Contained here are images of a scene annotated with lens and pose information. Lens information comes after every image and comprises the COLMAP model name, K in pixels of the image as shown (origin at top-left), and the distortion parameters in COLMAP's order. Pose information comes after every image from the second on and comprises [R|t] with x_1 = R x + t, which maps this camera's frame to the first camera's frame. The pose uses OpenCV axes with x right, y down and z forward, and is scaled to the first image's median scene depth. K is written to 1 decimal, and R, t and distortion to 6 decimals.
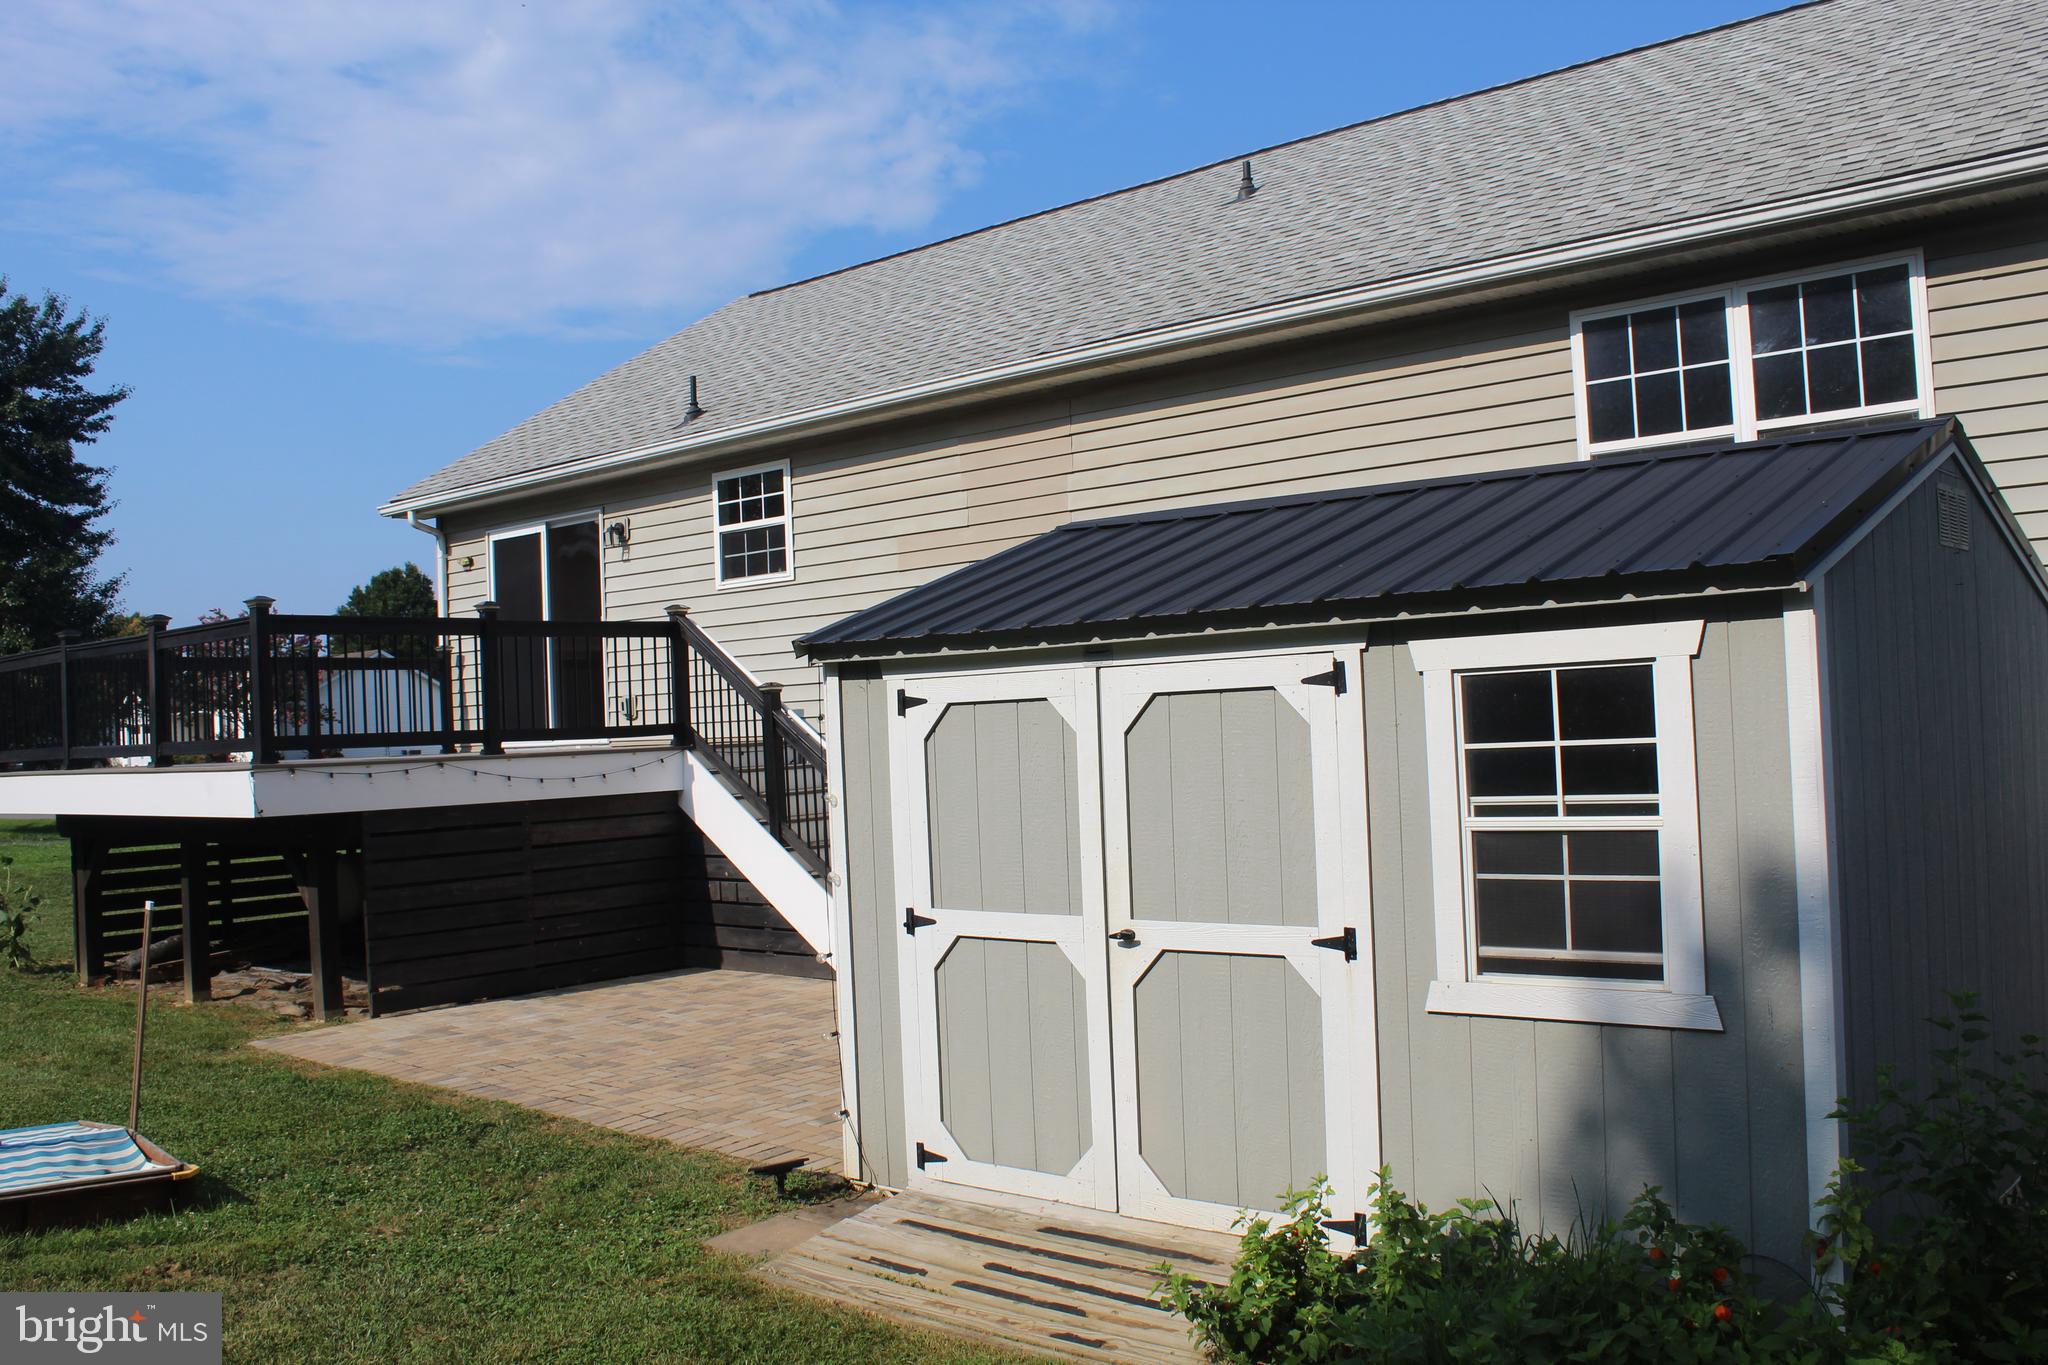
lens RADIAL K [[1783.1, 0, 1024.0], [0, 1783.1, 682.5], [0, 0, 1]] dist [-0.163308, 0.154326]
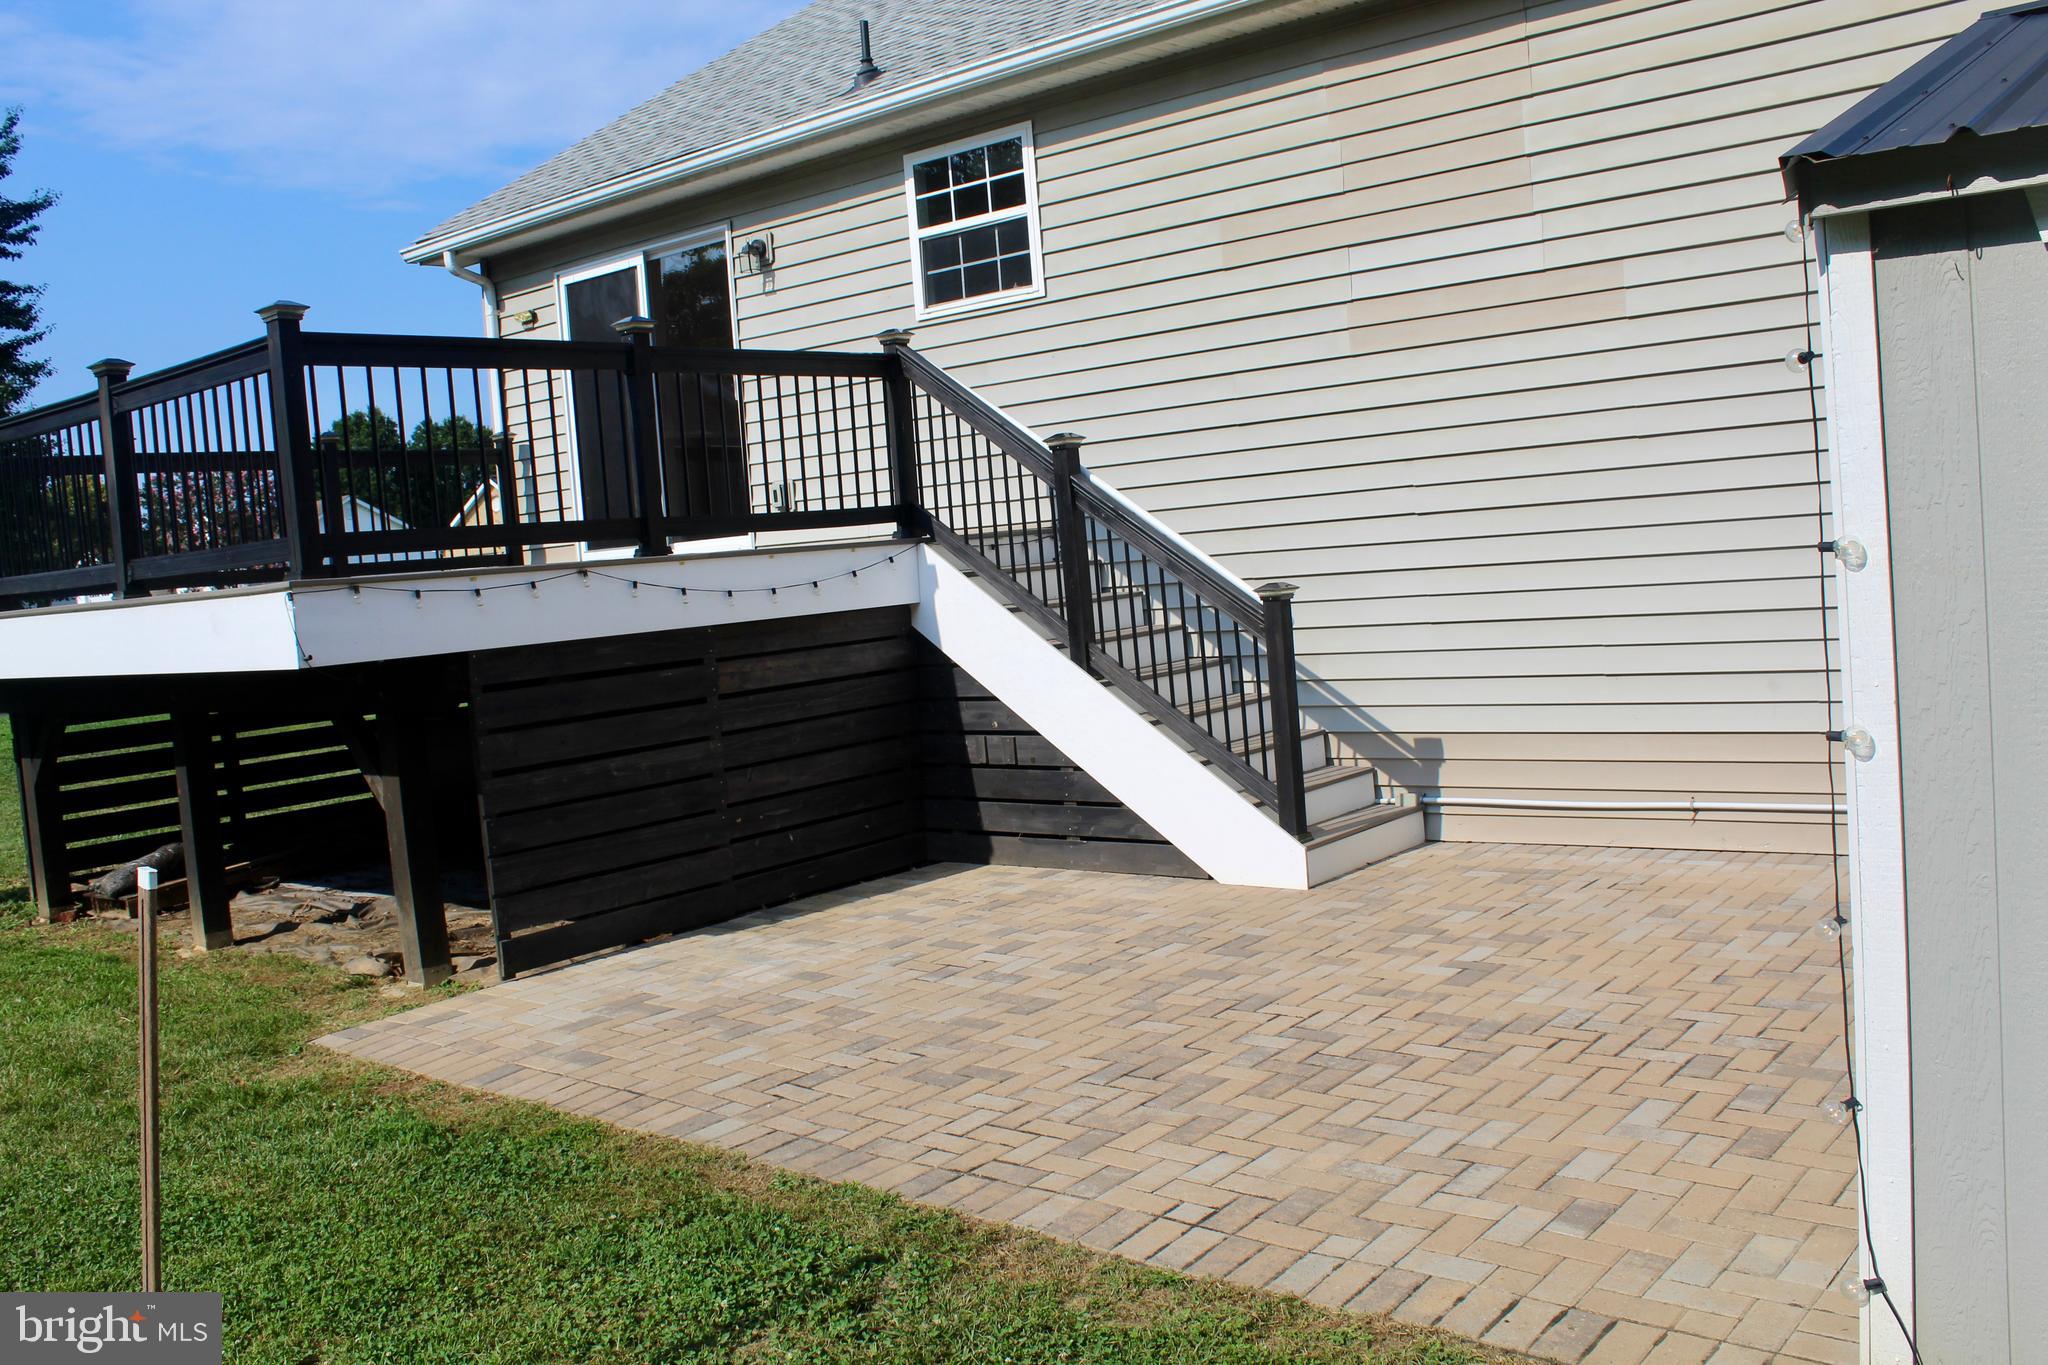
lens RADIAL K [[1783.1, 0, 1024.0], [0, 1783.1, 682.5], [0, 0, 1]] dist [-0.163308, 0.154326]
pose [[0.999197, -0.036221, 0.017124, -0.163543], [0.034428, 0.994840, 0.095440, 0.027196], [-0.020492, -0.094774, 0.995288, 0.317923]]
